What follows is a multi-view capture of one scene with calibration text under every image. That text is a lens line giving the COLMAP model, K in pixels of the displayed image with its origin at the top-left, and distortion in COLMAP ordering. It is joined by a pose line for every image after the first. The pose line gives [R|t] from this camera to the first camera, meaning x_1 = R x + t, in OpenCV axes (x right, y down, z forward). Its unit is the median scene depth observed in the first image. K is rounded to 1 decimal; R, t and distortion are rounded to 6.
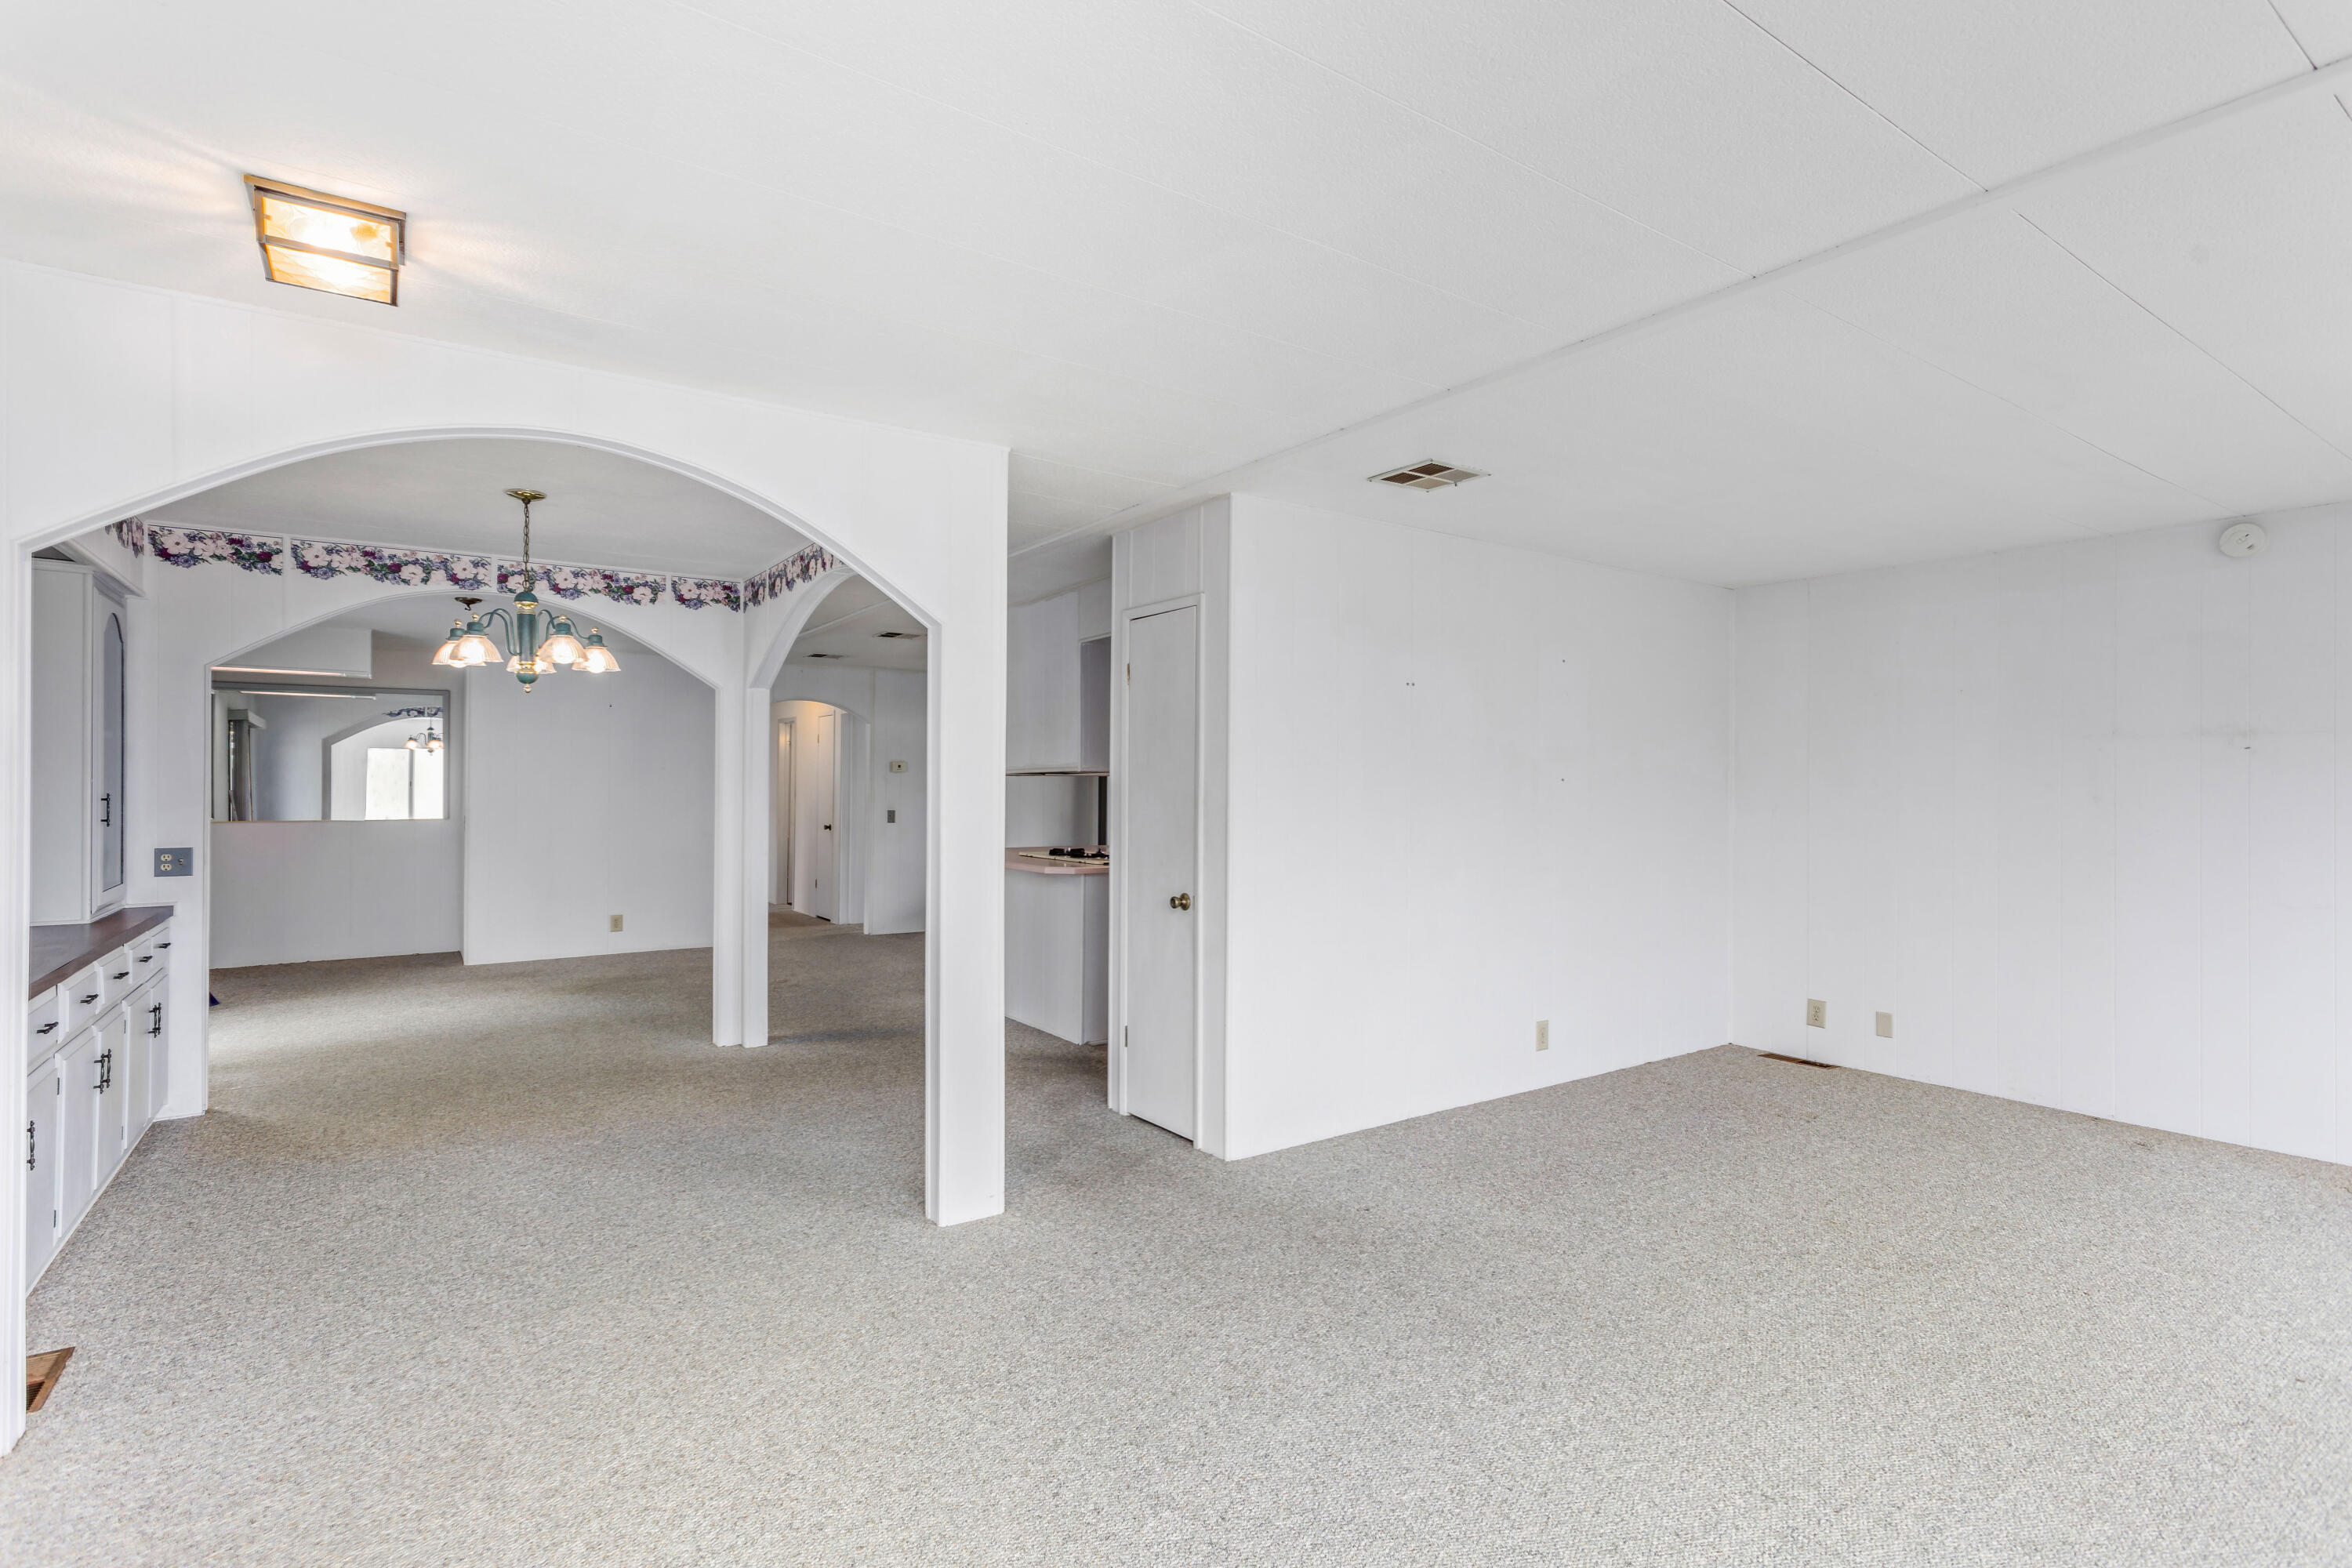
lens RADIAL K [[1073.3, 0, 1176.0], [0, 1073.3, 784.0], [0, 0, 1]] dist [0.000142, 0.000116]
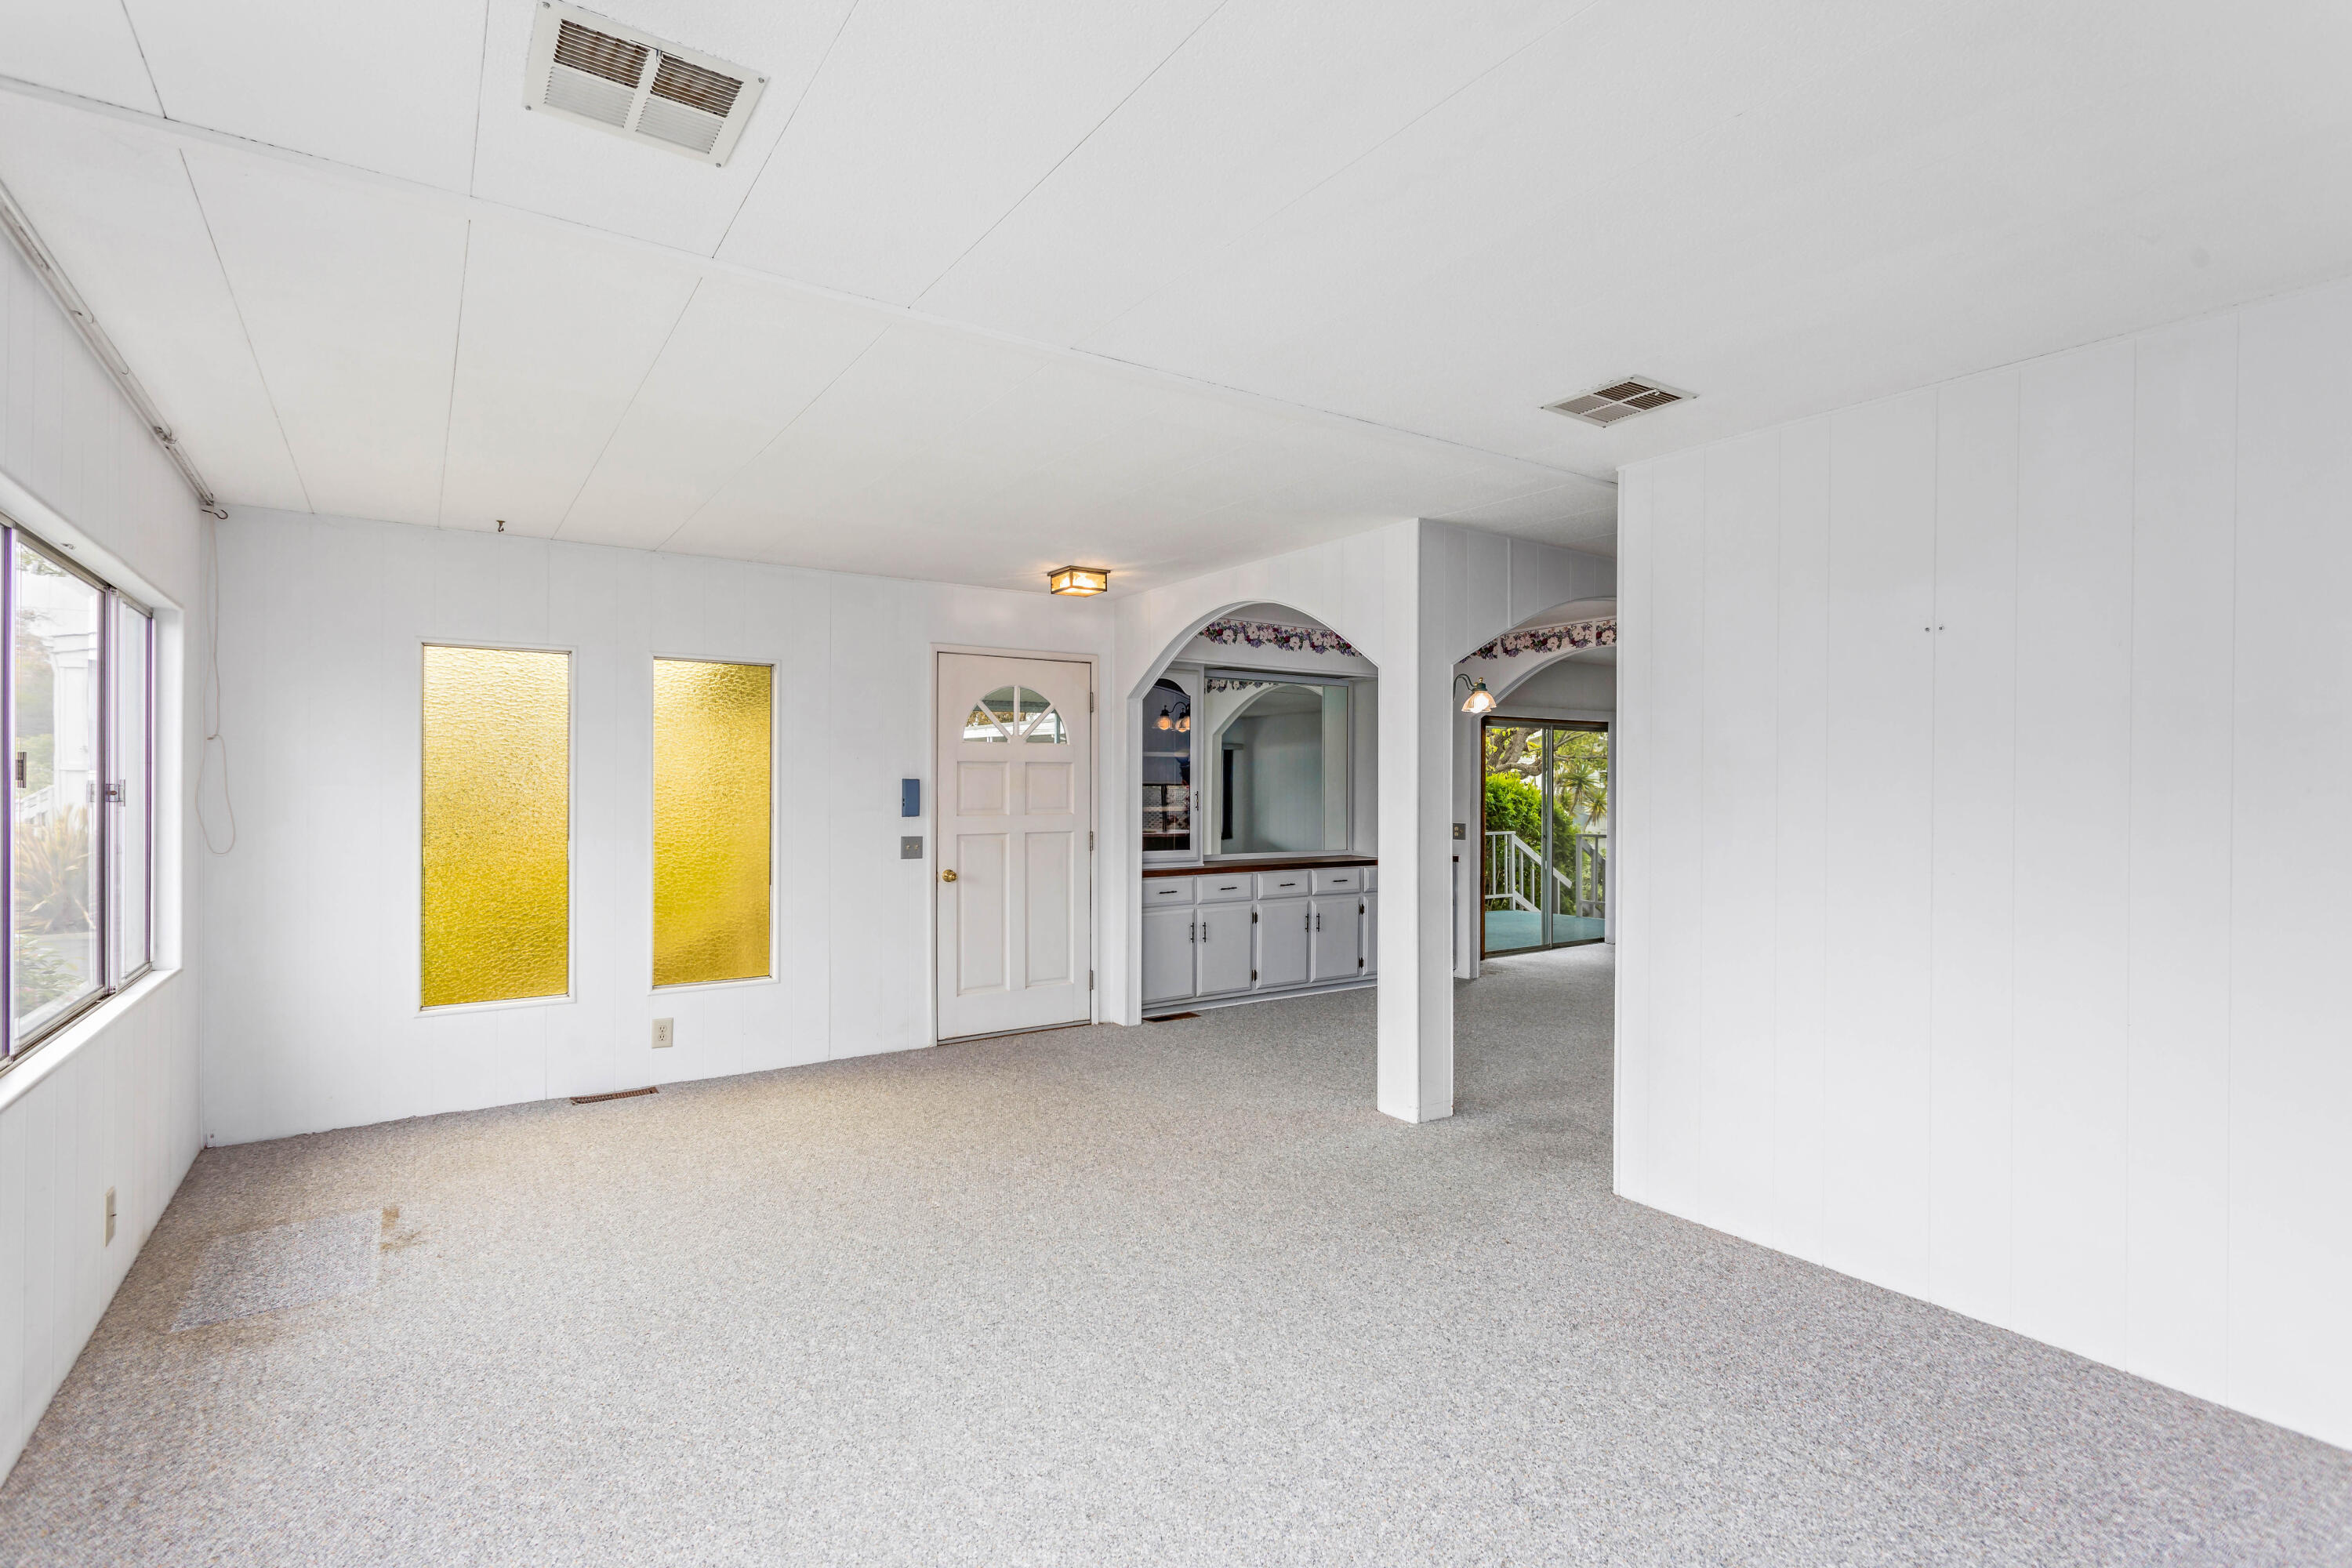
lens RADIAL K [[1126.1, 0, 1167.0], [0, 1126.1, 764.4], [0, 0, 1]] dist [-0.003007, 0.008777]
pose [[-0.015424, -0.016569, -0.999744, 0.806653], [-0.001411, 0.999862, -0.016549, -0.004292], [0.999880, 0.001156, -0.015445, 0.483083]]
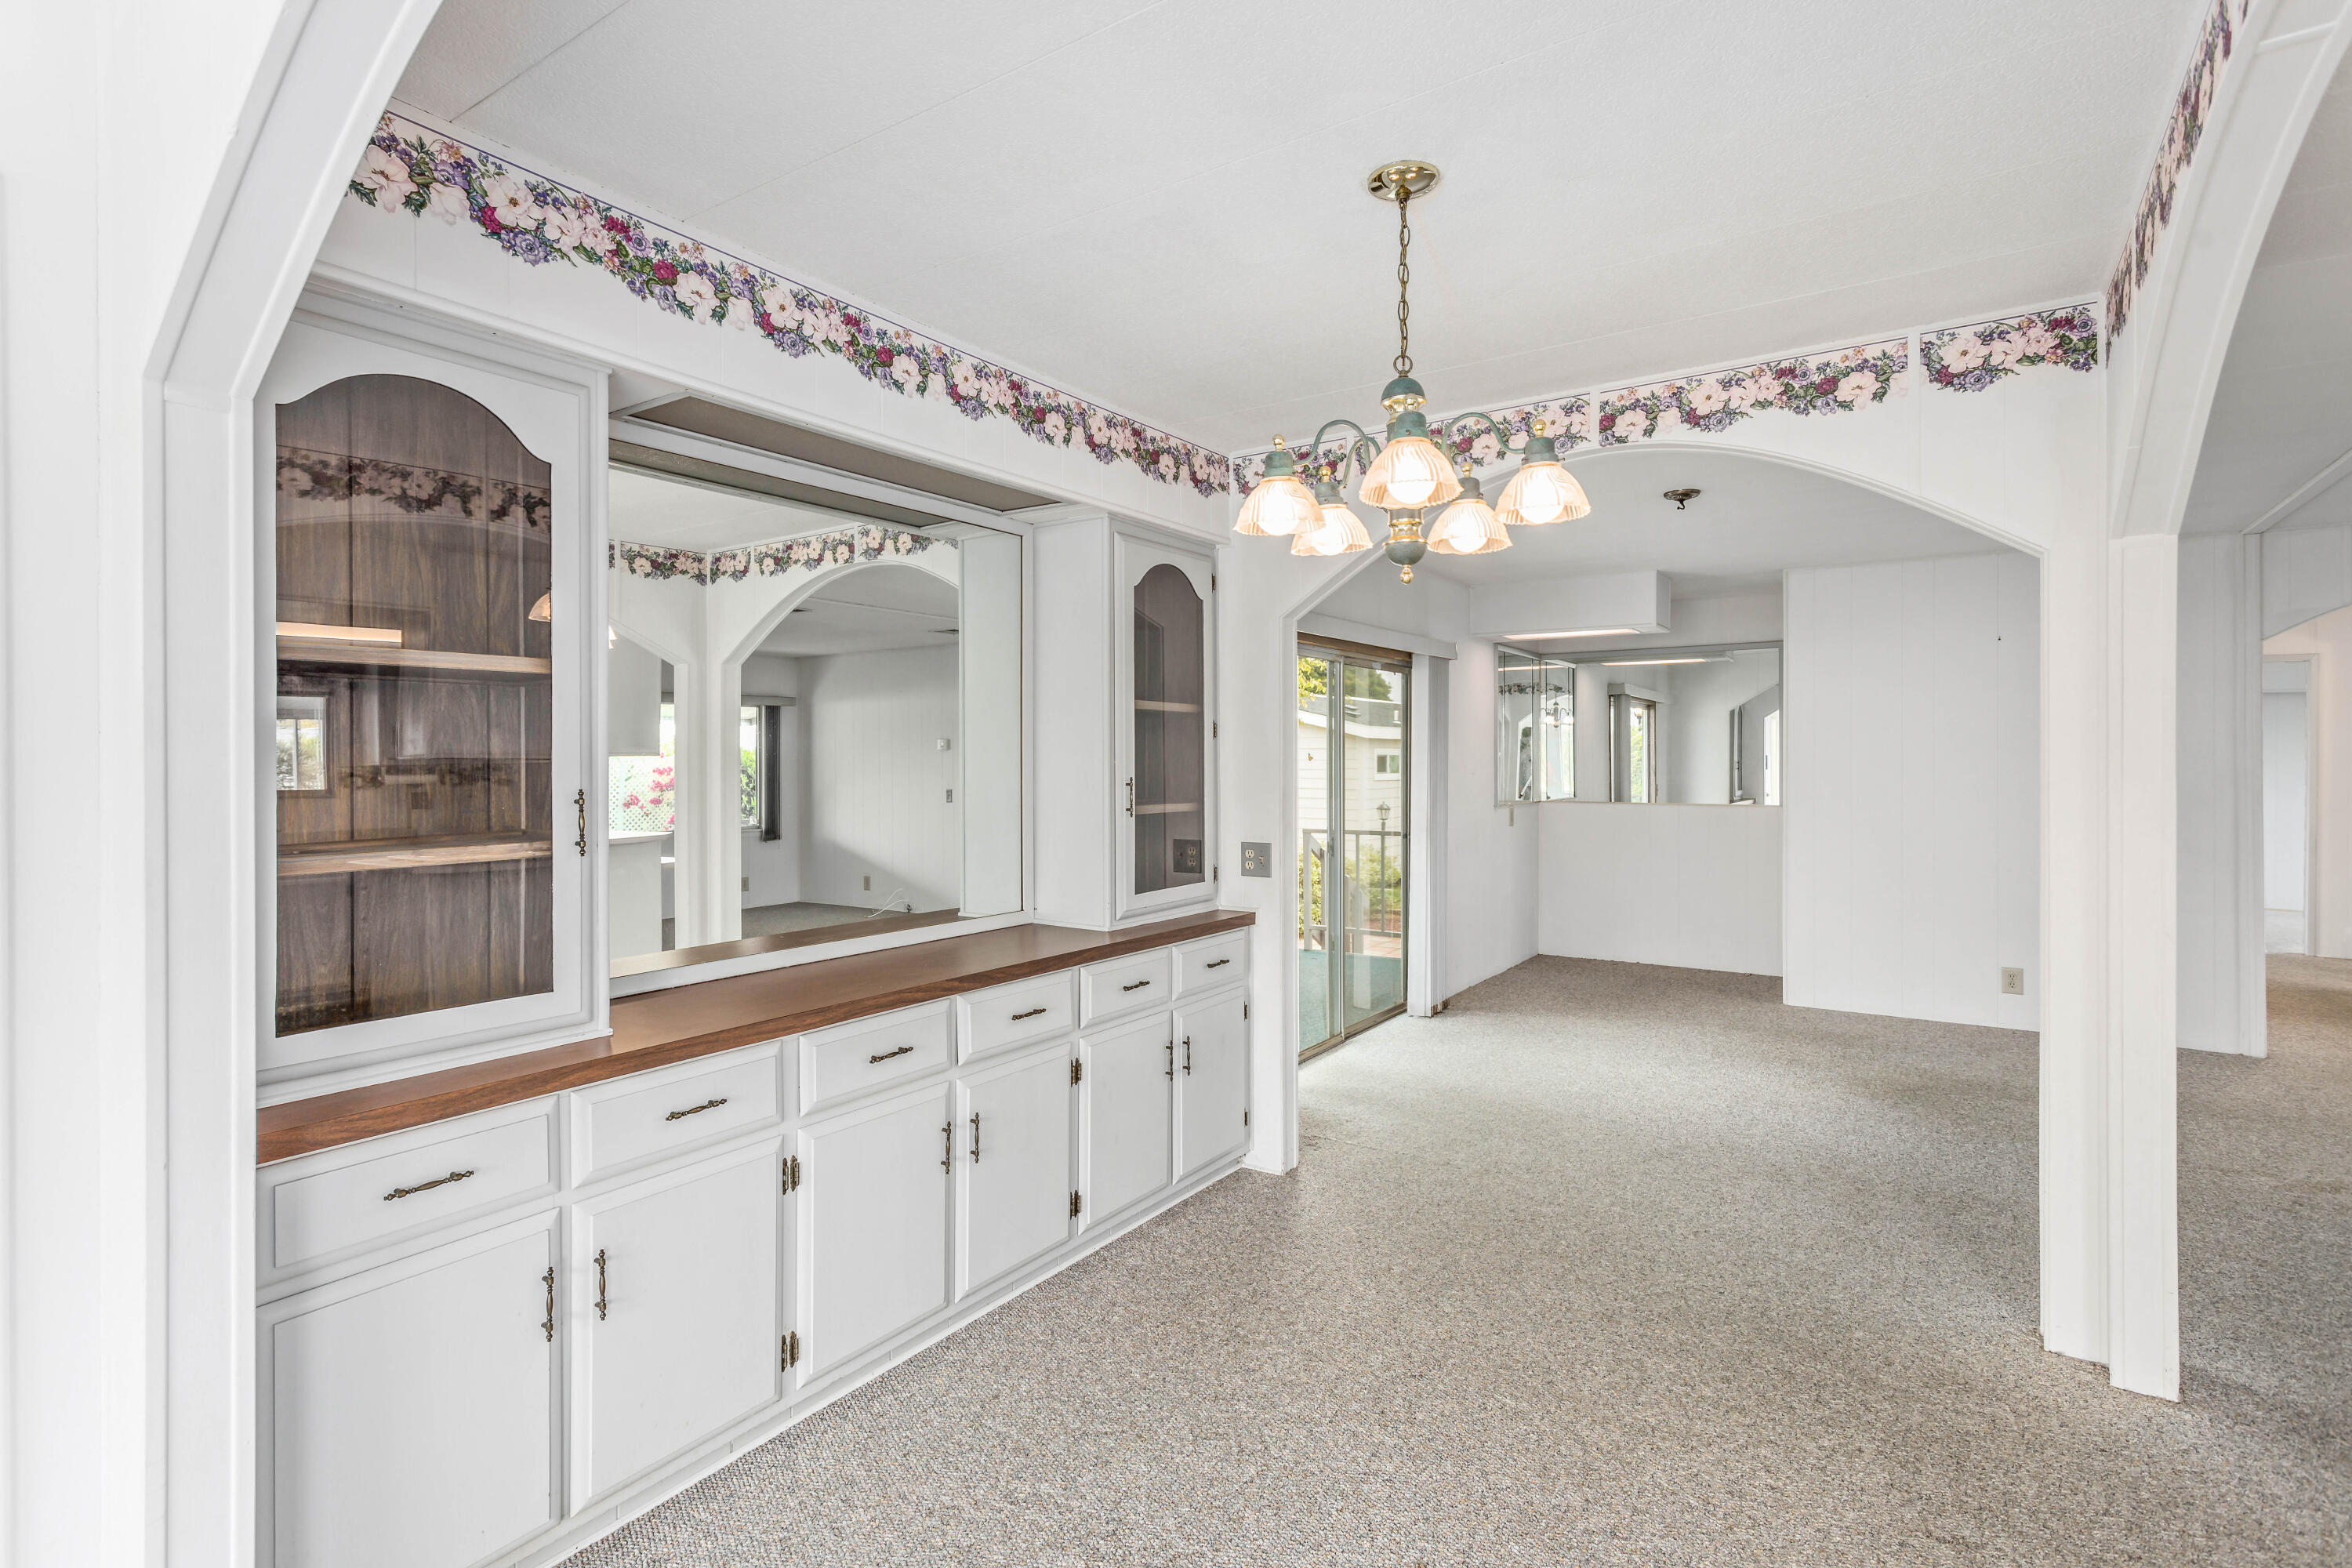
lens RADIAL K [[1126.1, 0, 1167.0], [0, 1126.1, 764.4], [0, 0, 1]] dist [-0.003007, 0.008777]
pose [[0.350700, 0.004295, -0.936478, -0.125872], [0.003341, 0.999977, 0.005838, -0.005379], [0.936482, -0.005176, 0.350678, 0.555101]]
